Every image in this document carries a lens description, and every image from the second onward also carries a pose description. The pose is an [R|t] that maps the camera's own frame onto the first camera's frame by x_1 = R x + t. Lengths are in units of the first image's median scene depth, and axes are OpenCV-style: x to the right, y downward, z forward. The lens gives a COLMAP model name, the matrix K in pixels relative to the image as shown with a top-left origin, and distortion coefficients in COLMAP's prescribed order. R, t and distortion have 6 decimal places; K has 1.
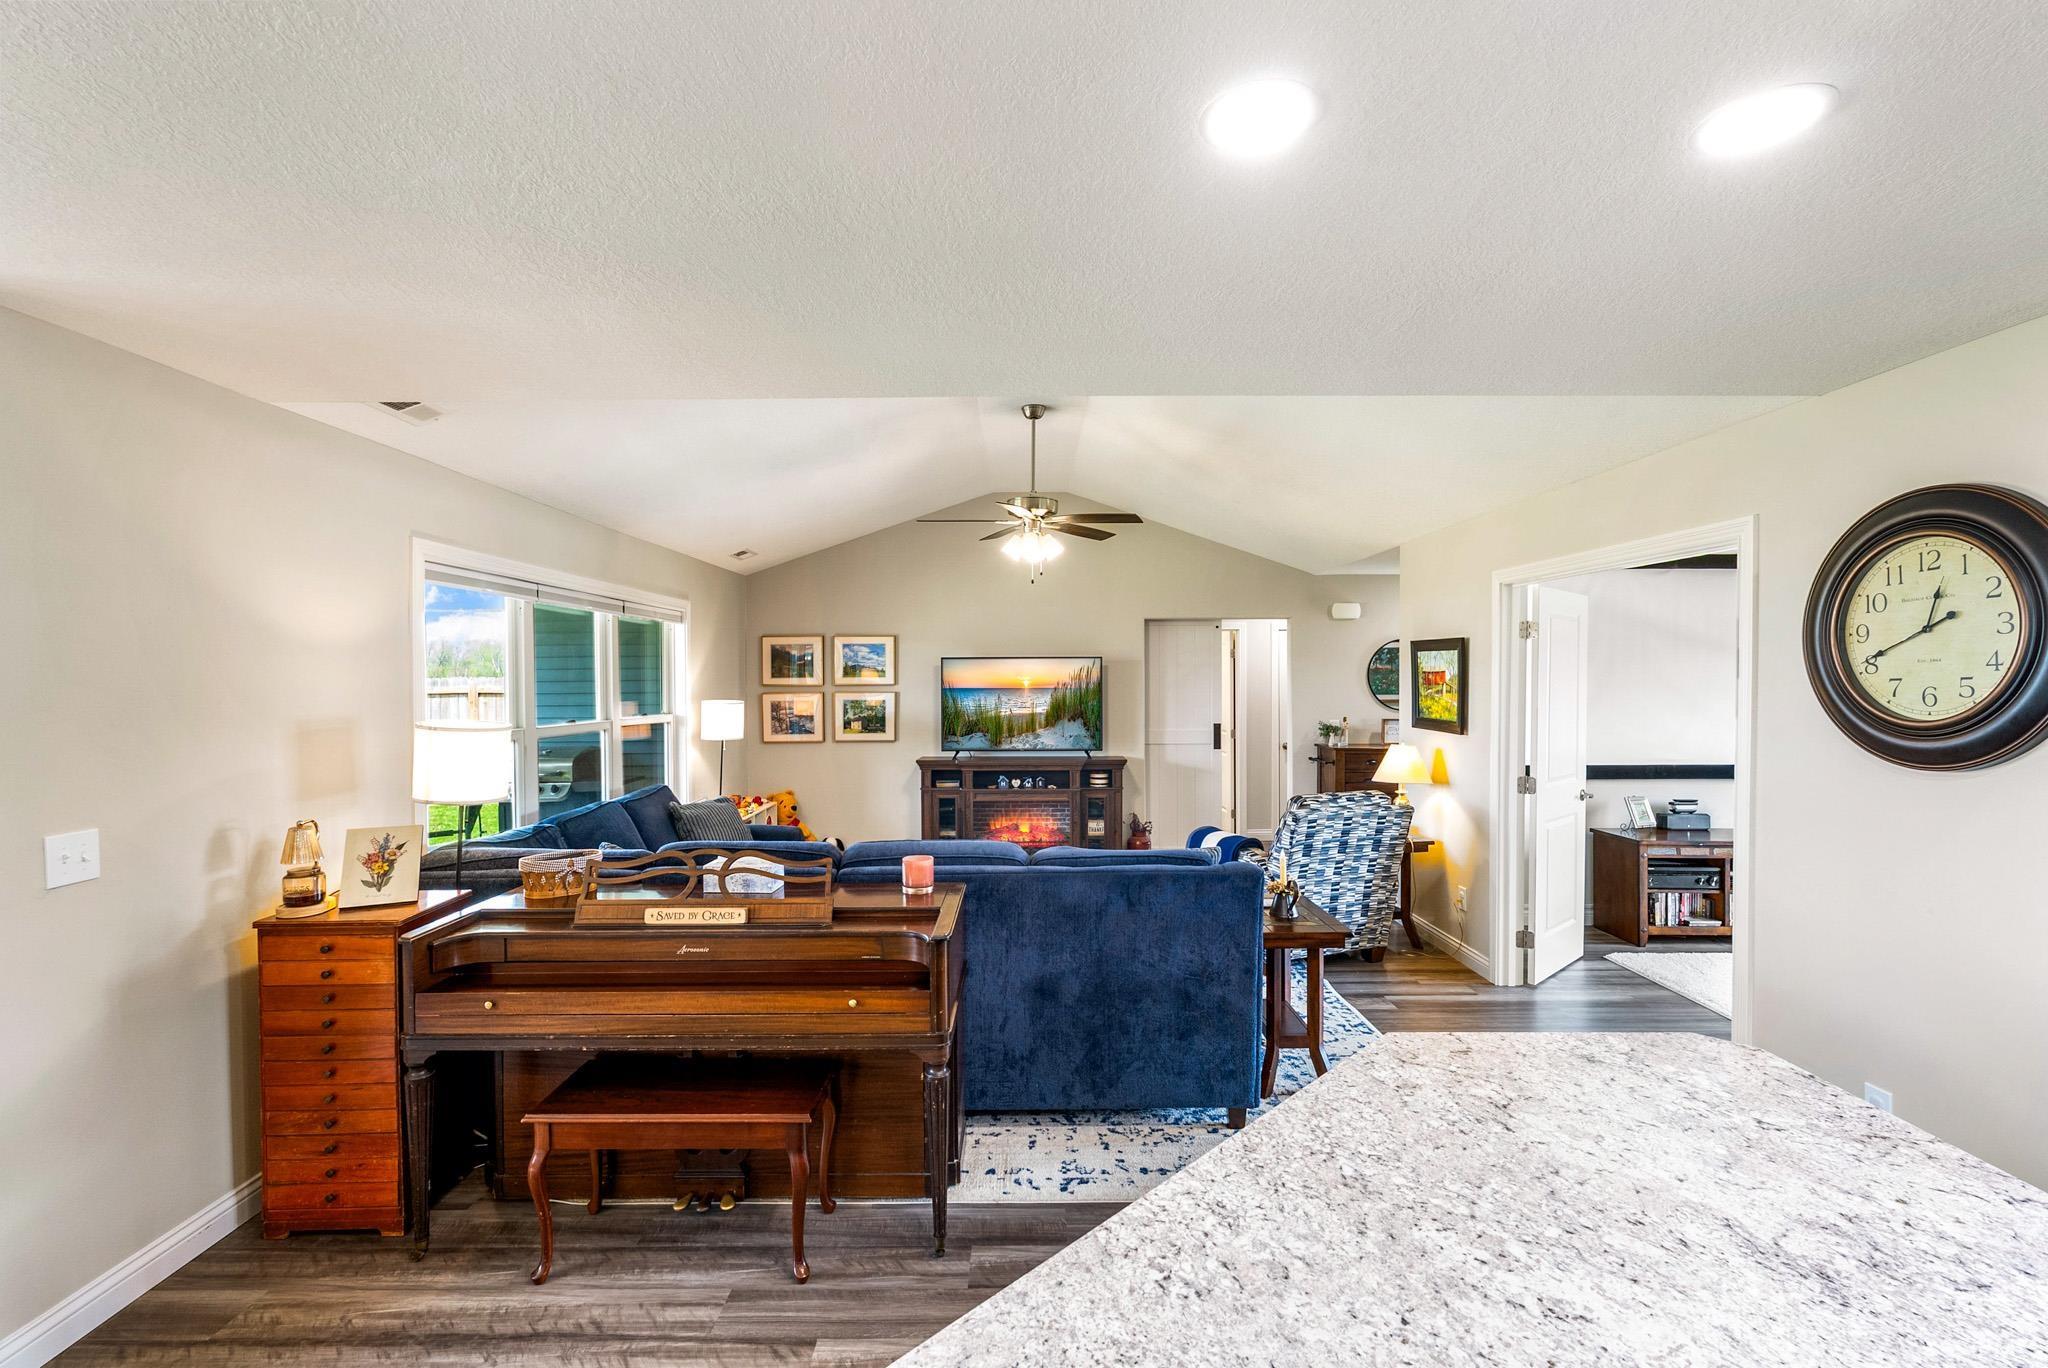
lens RADIAL K [[906.0, 0, 1024.8], [0, 906.0, 687.3], [0, 0, 1]] dist [-0.005507, 0.000832]
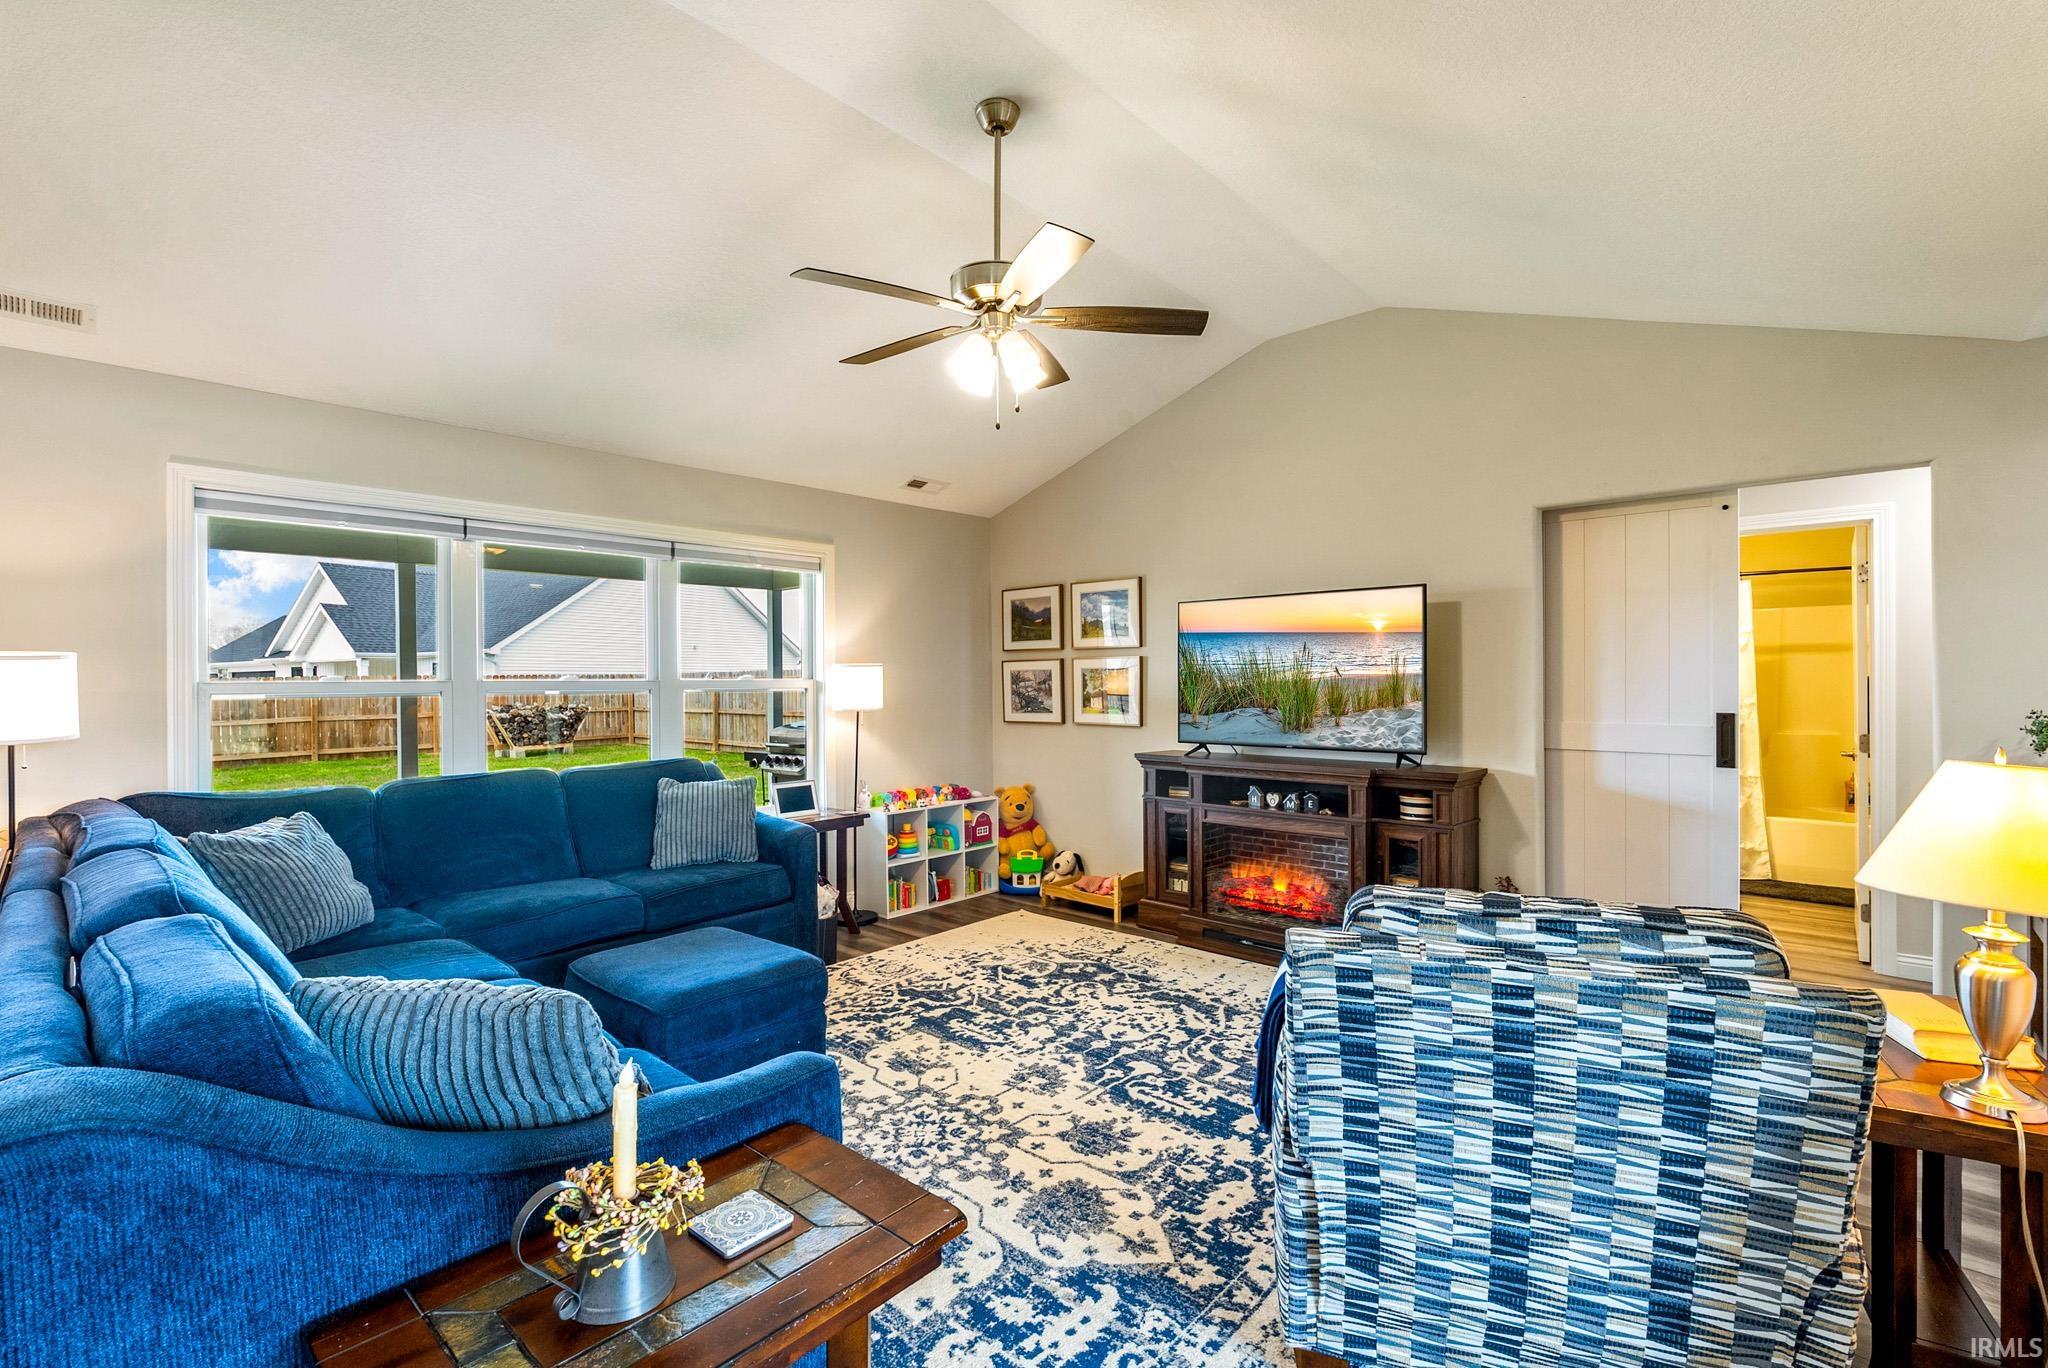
lens RADIAL K [[906.0, 0, 1015.1], [0, 906.0, 682.0], [0, 0, 1]] dist [-0.005507, 0.000832]
pose [[0.726391, 0.000186, -0.687281, 0.308812], [-0.004522, 0.999980, -0.004508, 0.032314], [0.687266, 0.006382, 0.726377, 0.472491]]
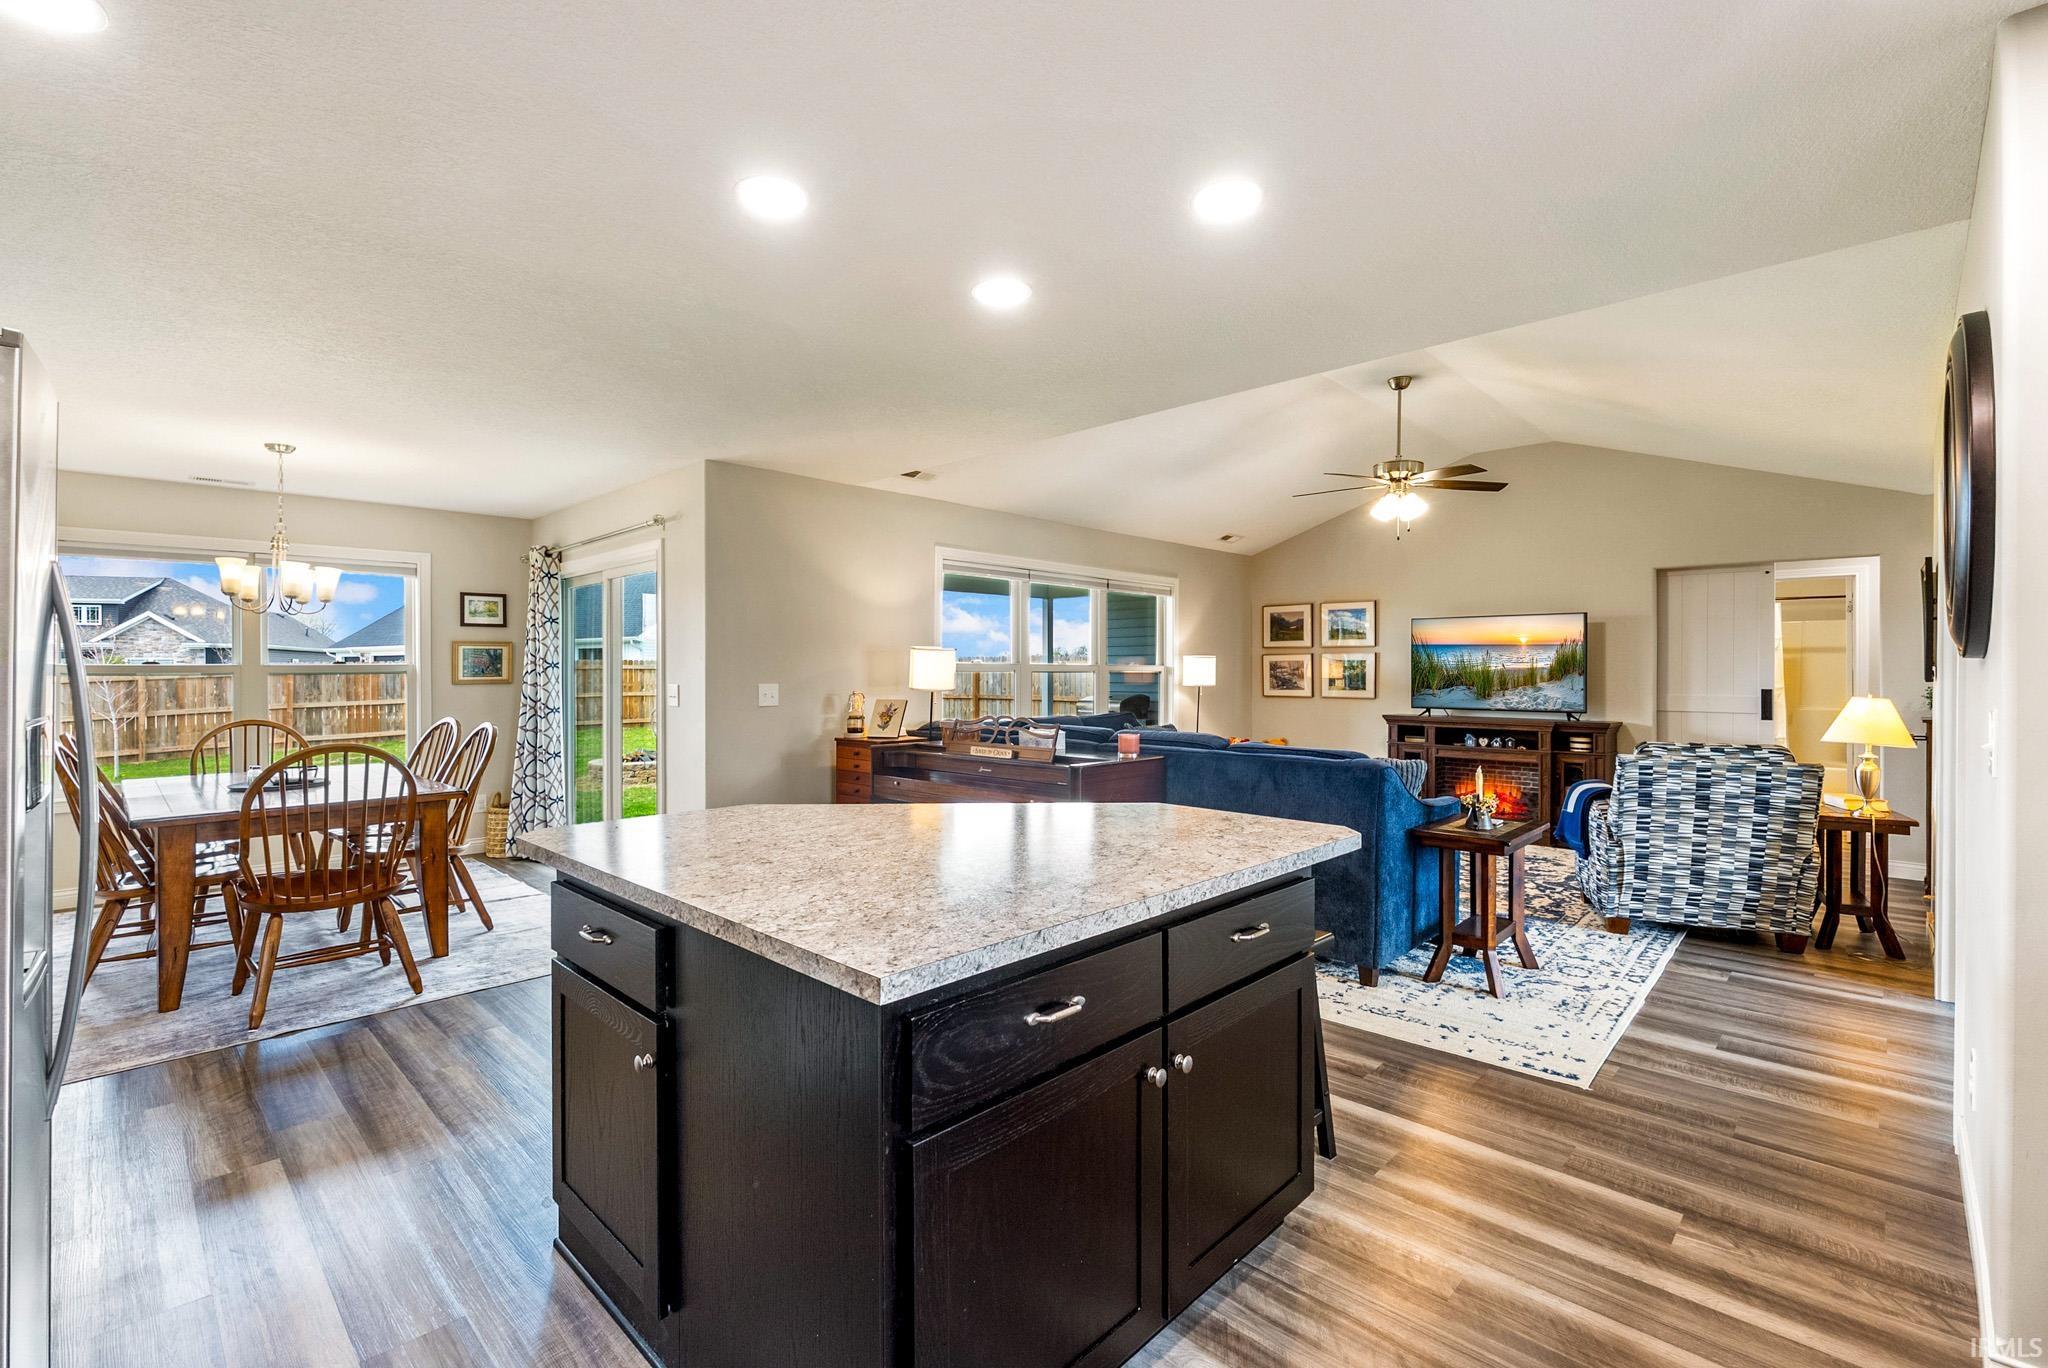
lens RADIAL K [[906.0, 0, 1022.9], [0, 906.0, 670.5], [0, 0, 1]] dist [-0.005507, 0.000832]
pose [[0.719023, 0.006078, -0.694959, 0.344659], [-0.013439, 0.999896, -0.005159, 0.042432], [0.694856, 0.013048, 0.719031, -0.075628]]
